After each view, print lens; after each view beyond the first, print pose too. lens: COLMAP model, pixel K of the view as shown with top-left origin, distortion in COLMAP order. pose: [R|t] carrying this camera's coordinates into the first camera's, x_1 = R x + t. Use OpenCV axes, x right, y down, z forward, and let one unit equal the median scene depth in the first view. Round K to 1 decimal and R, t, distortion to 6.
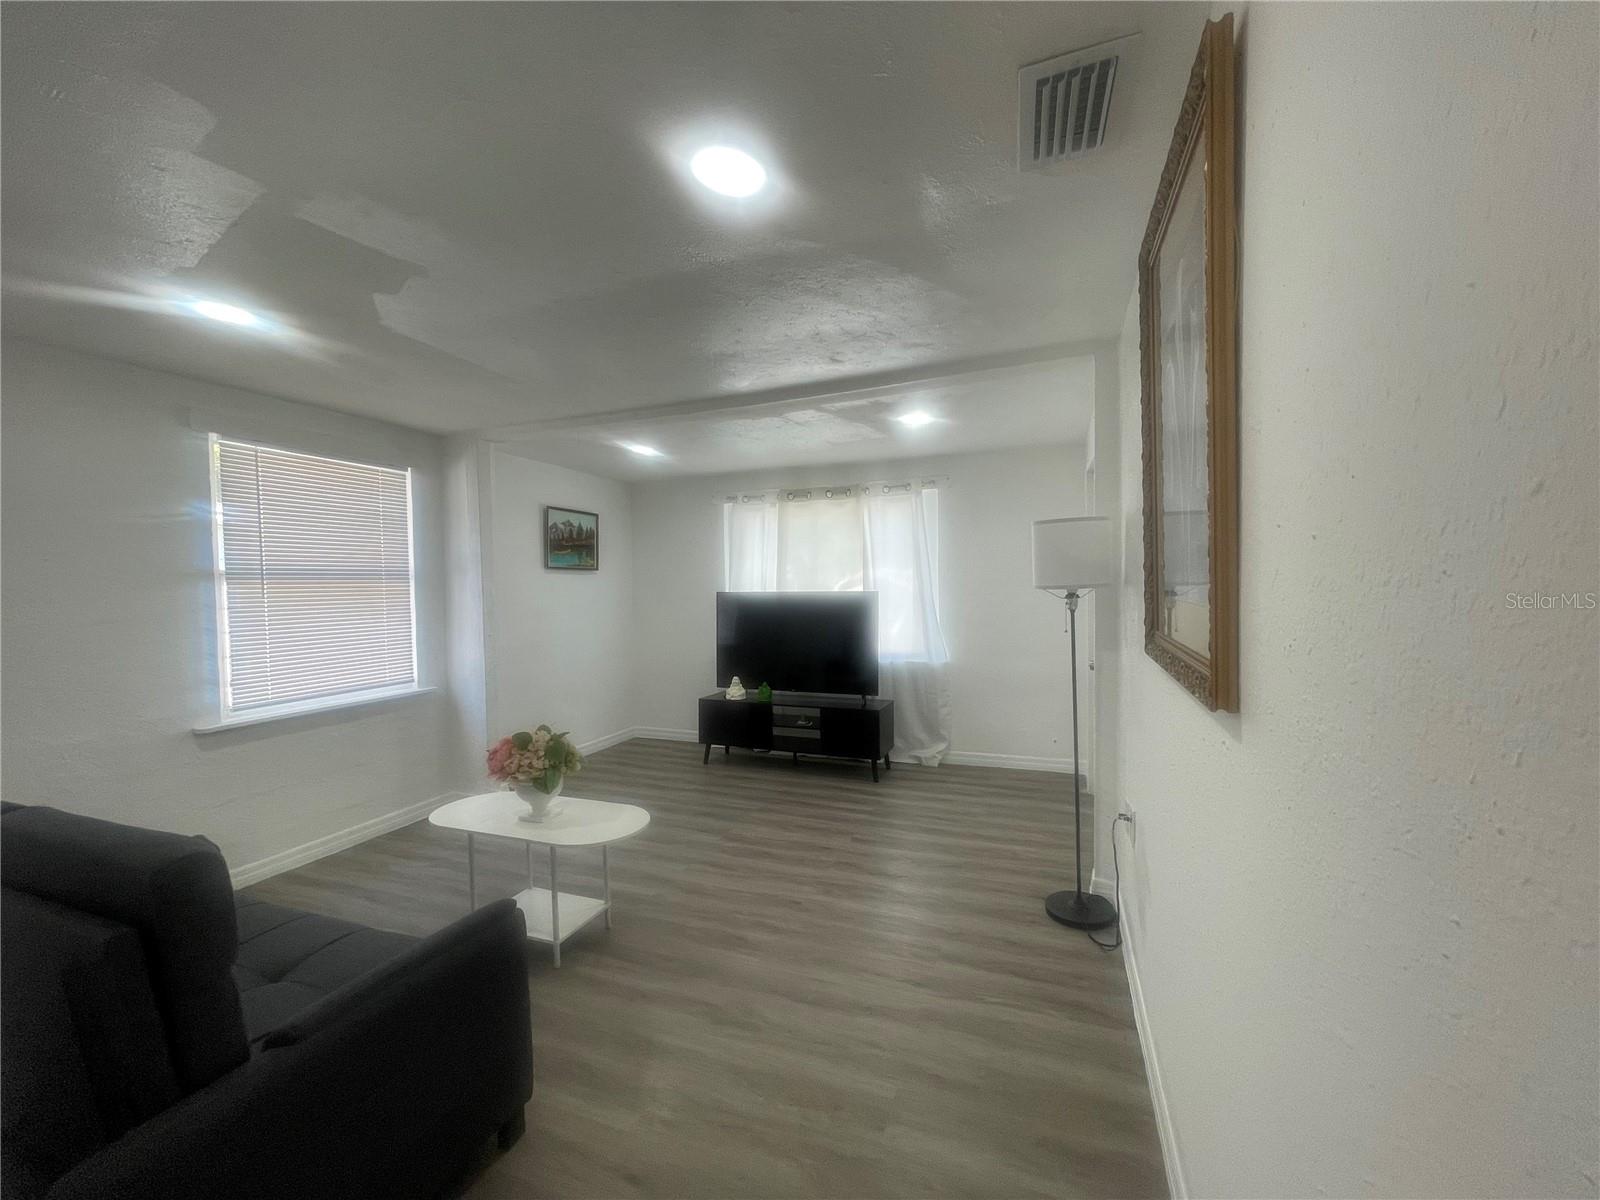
lens RADIAL K [[642.2, 0, 801.9], [0, 642.2, 608.6], [0, 0, 1]] dist [-0.000878, -0.000273]
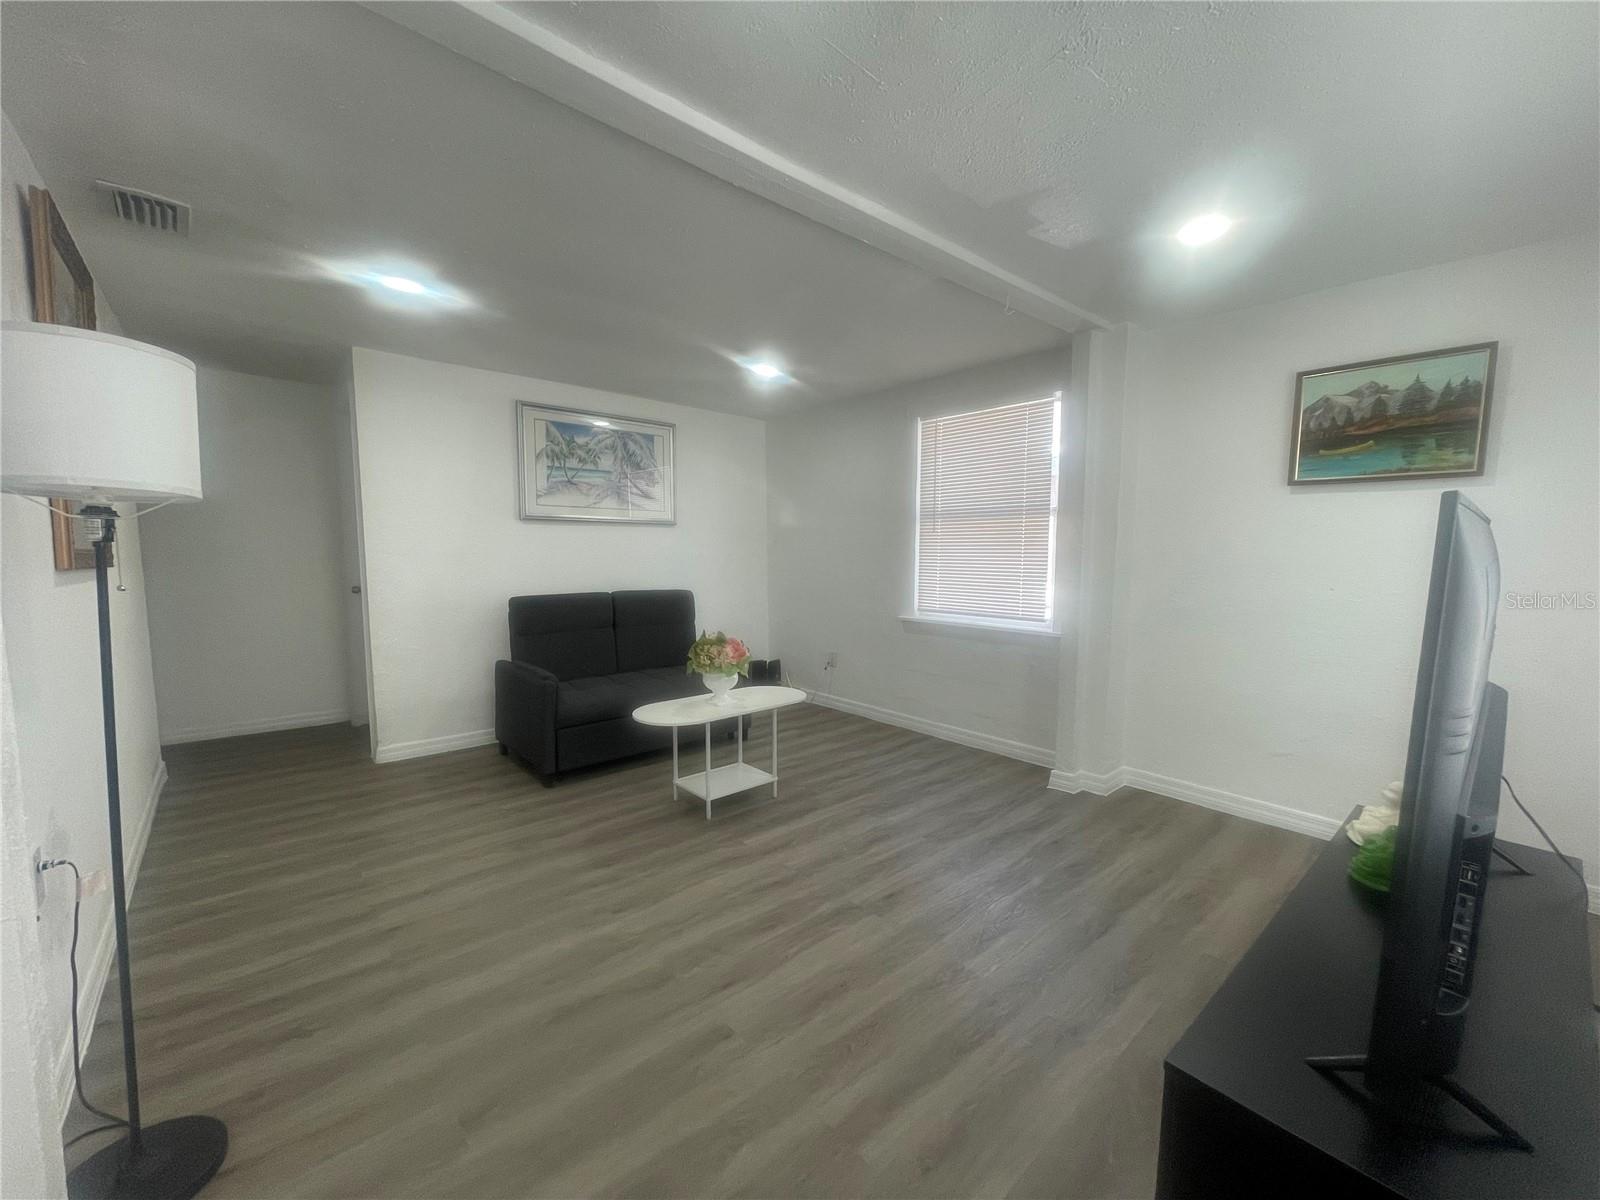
lens RADIAL K [[642.2, 0, 806.8], [0, 642.2, 610.8], [0, 0, 1]] dist [-0.000878, -0.000273]
pose [[-0.458470, 0.102161, -0.882819, 0.591220], [-0.028983, 0.991124, 0.129746, -0.024575], [0.888237, 0.085071, -0.451439, 1.648469]]
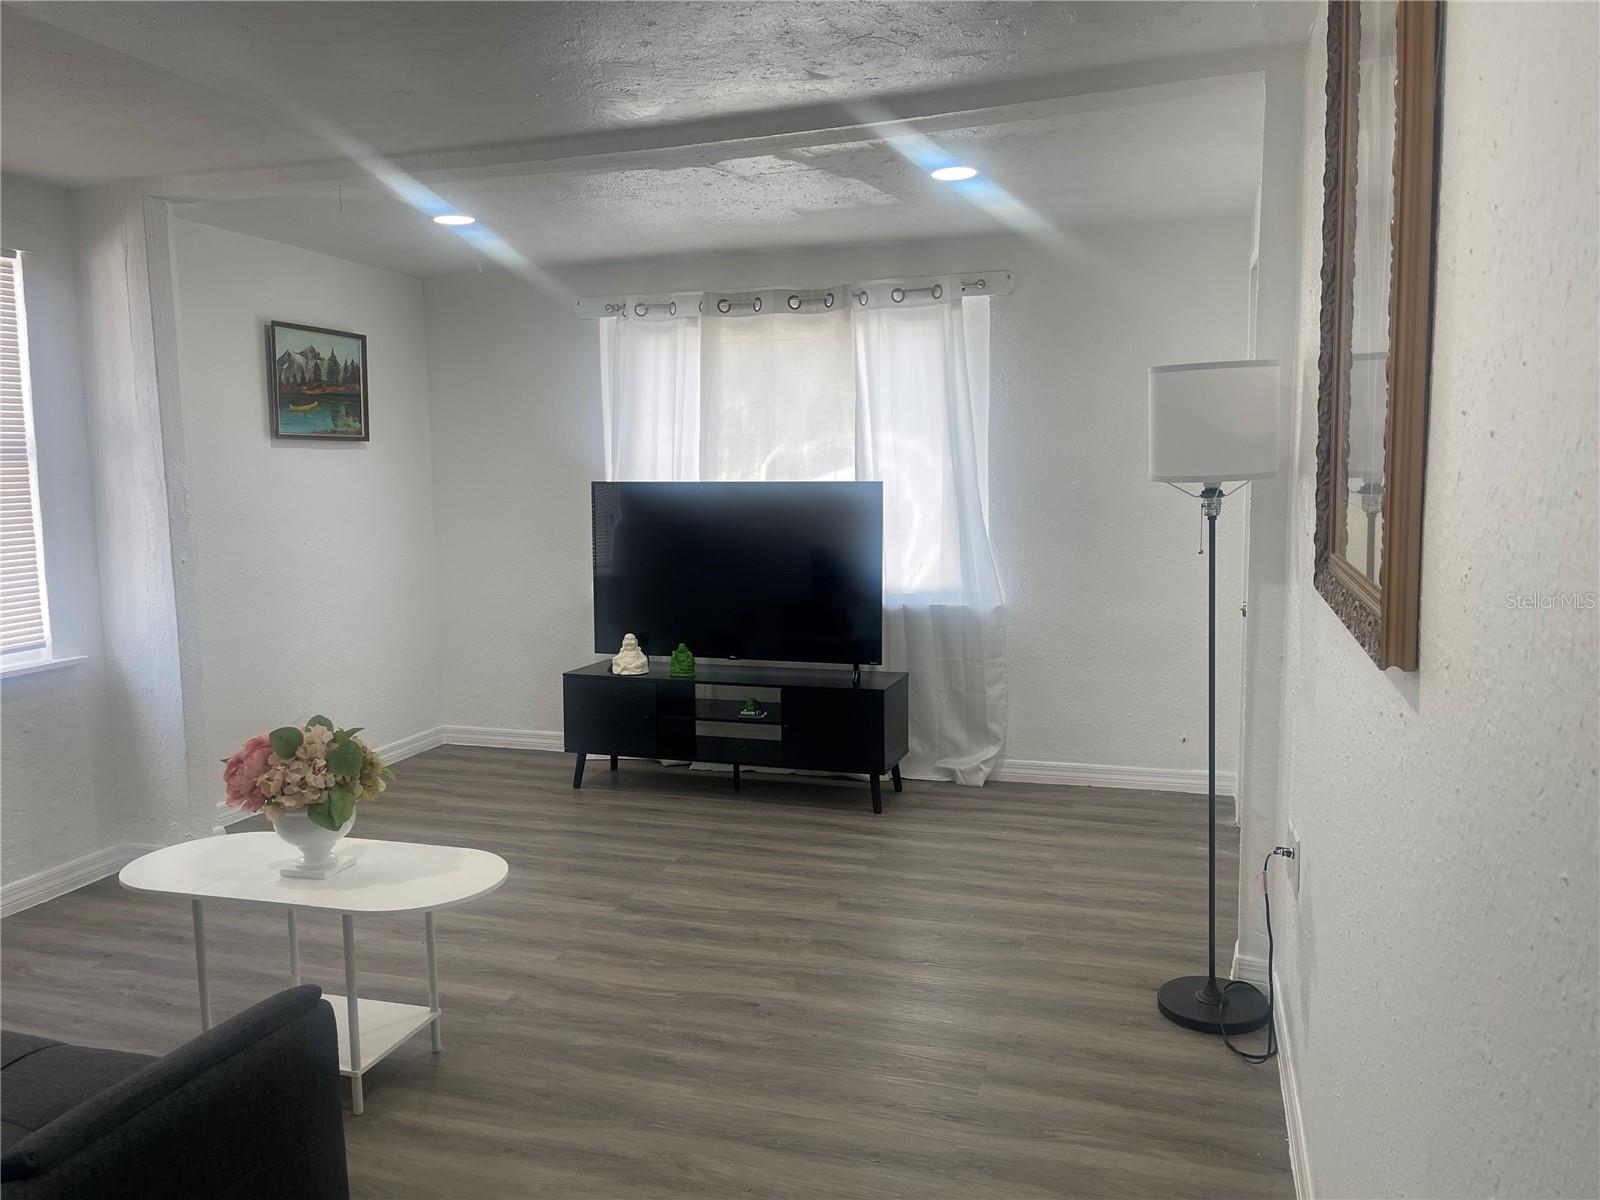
lens RADIAL K [[1205.8, 0, 796.4], [0, 1205.8, 609.2], [0, 0, 1]] dist [0.021207, 0.004457]
pose [[0.998466, -0.005975, 0.055049, -0.027616], [0.001332, 0.996464, 0.084007, -0.006883], [-0.055356, -0.083805, 0.994943, -0.104156]]
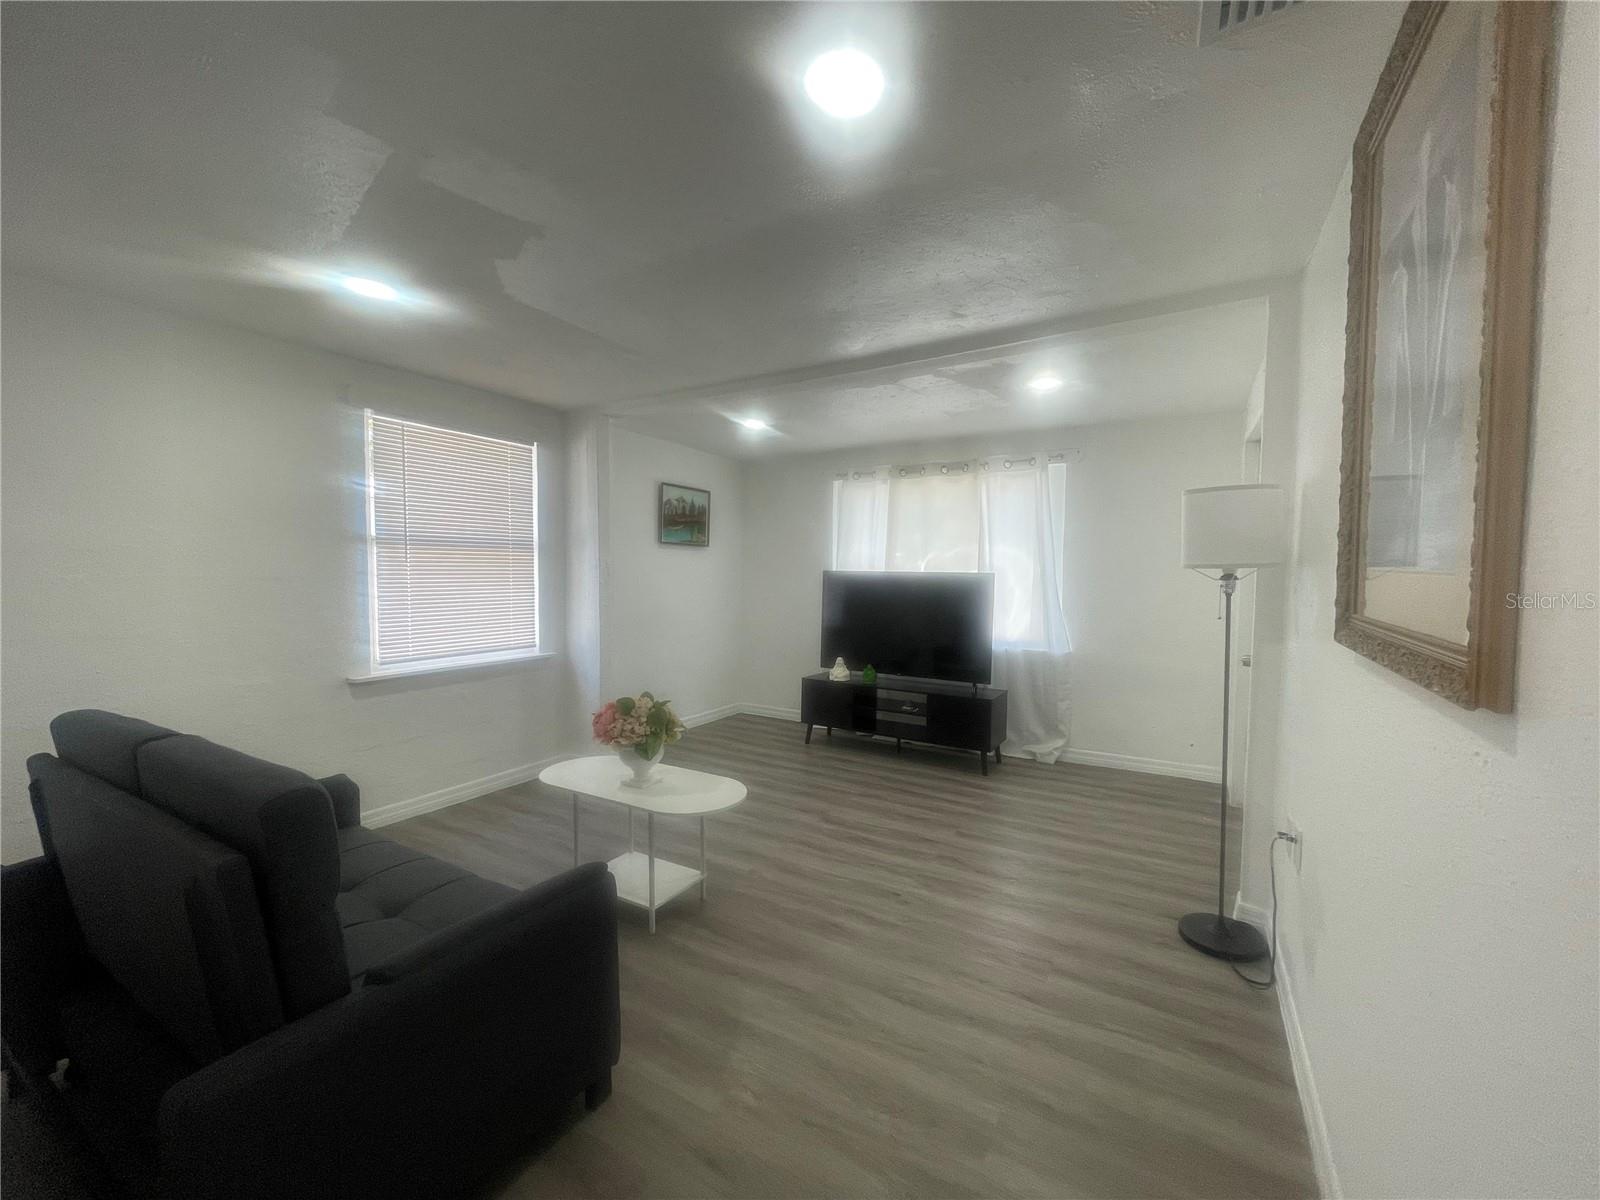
lens RADIAL K [[642.2, 0, 802.4], [0, 642.2, 607.9], [0, 0, 1]] dist [-0.000878, -0.000273]
pose [[0.985479, 0.033641, -0.166432, 0.000295], [-0.030139, 0.999269, 0.023524, 0.017571], [0.167102, -0.018166, 0.985772, 0.050601]]
